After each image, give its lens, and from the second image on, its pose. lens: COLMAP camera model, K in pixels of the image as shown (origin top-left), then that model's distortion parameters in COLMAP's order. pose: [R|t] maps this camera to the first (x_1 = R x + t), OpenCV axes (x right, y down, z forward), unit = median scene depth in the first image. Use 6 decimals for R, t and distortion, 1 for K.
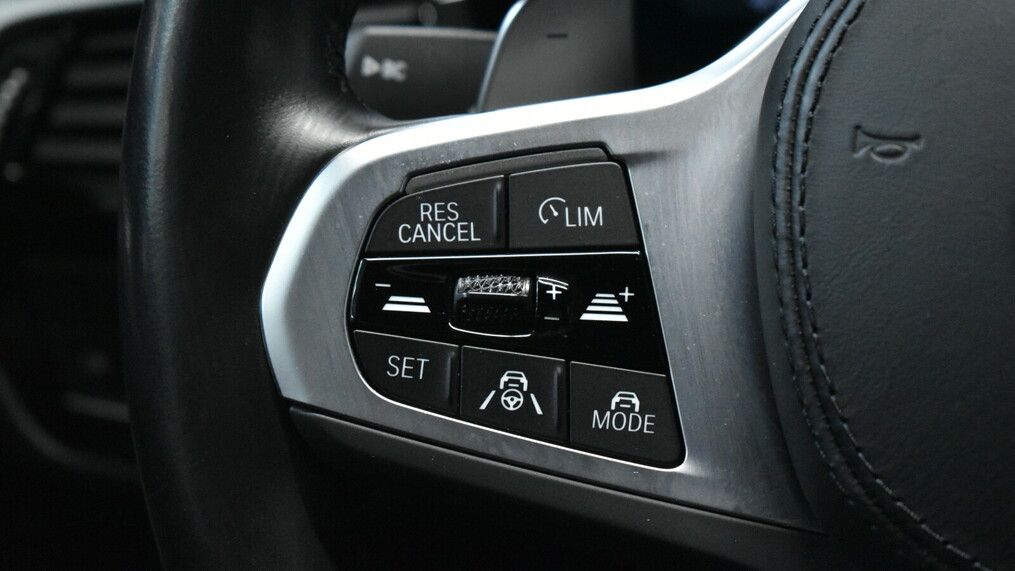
lens RADIAL K [[2437.7, 0, 507.8], [0, 2437.7, 286.3], [0, 0, 1]] dist [0.037259, 0.000000]
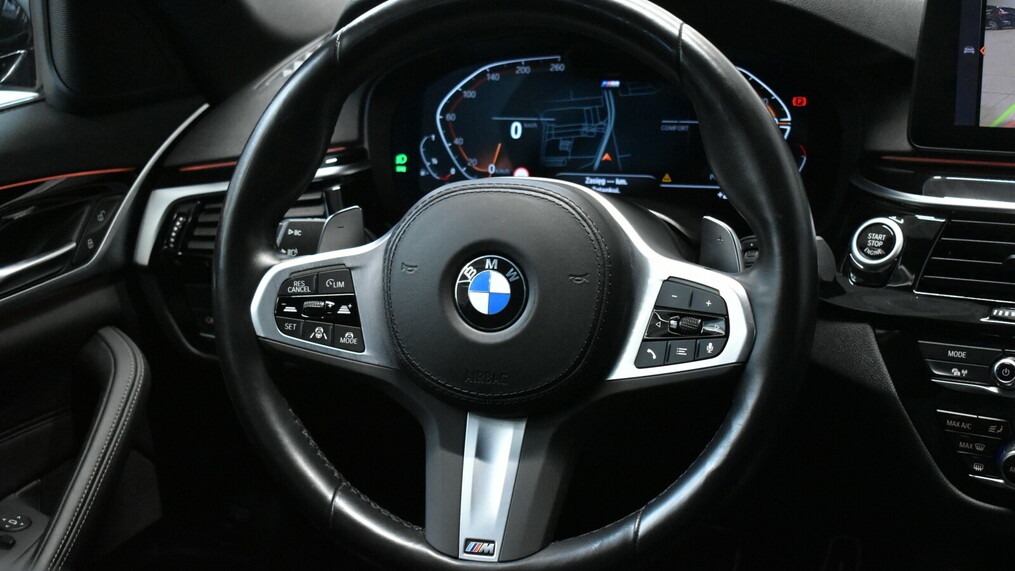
lens RADIAL K [[1721.3, 0, 507.2], [0, 1721.3, 284.4], [0, 0, 1]] dist [-0.056390, 0.000000]
pose [[0.999938, -0.011010, -0.001532, 0.287964], [0.011041, 0.999695, 0.022087, -0.083207], [0.001288, -0.022103, 0.999755, -1.576540]]
